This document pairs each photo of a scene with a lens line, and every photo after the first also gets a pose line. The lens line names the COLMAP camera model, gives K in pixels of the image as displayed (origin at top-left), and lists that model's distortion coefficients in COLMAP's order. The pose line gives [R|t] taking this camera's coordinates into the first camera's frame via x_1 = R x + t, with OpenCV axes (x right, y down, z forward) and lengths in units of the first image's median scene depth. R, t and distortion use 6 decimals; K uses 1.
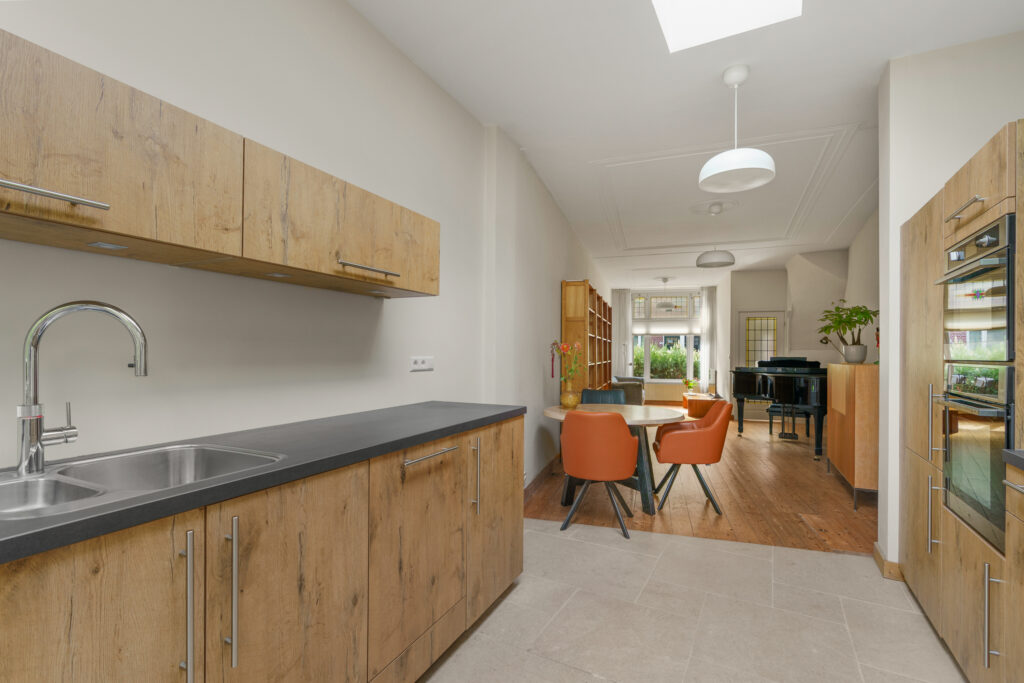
lens RADIAL K [[472.7, 0, 507.6], [0, 472.7, 353.9], [0, 0, 1]] dist [-0.000688, 0.000150]
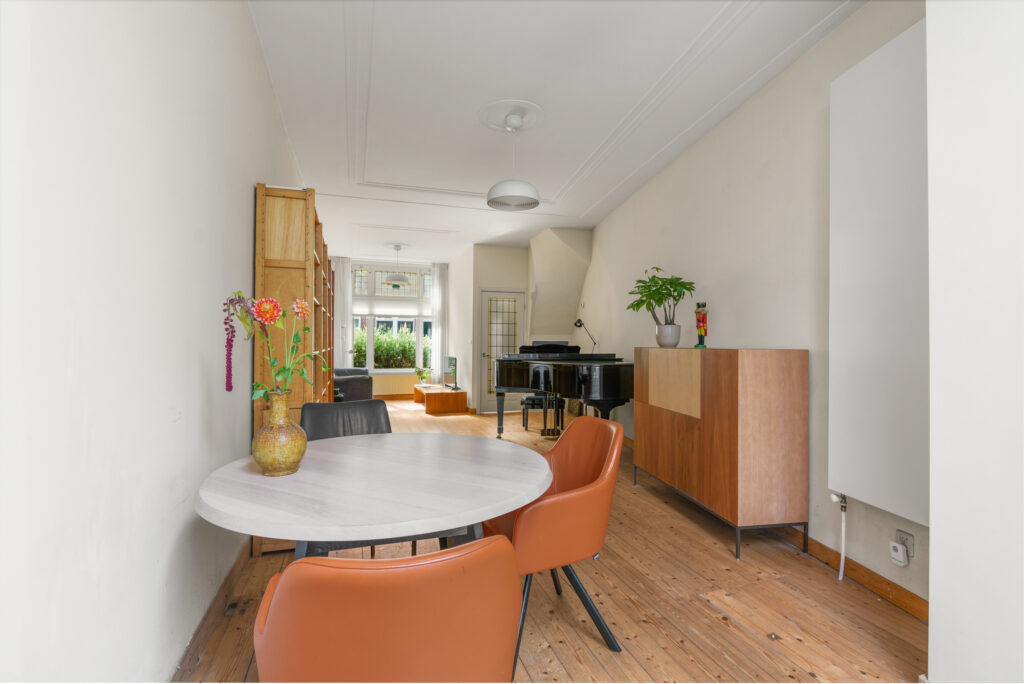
lens RADIAL K [[463.0, 0, 513.4], [0, 463.0, 339.5], [0, 0, 1]] dist [-0.009052, 0.000310]
pose [[0.808190, 0.002977, 0.588915, 0.026540], [-0.000992, 0.999993, -0.003694, 0.004470], [-0.588921, 0.002401, 0.808187, 0.244008]]
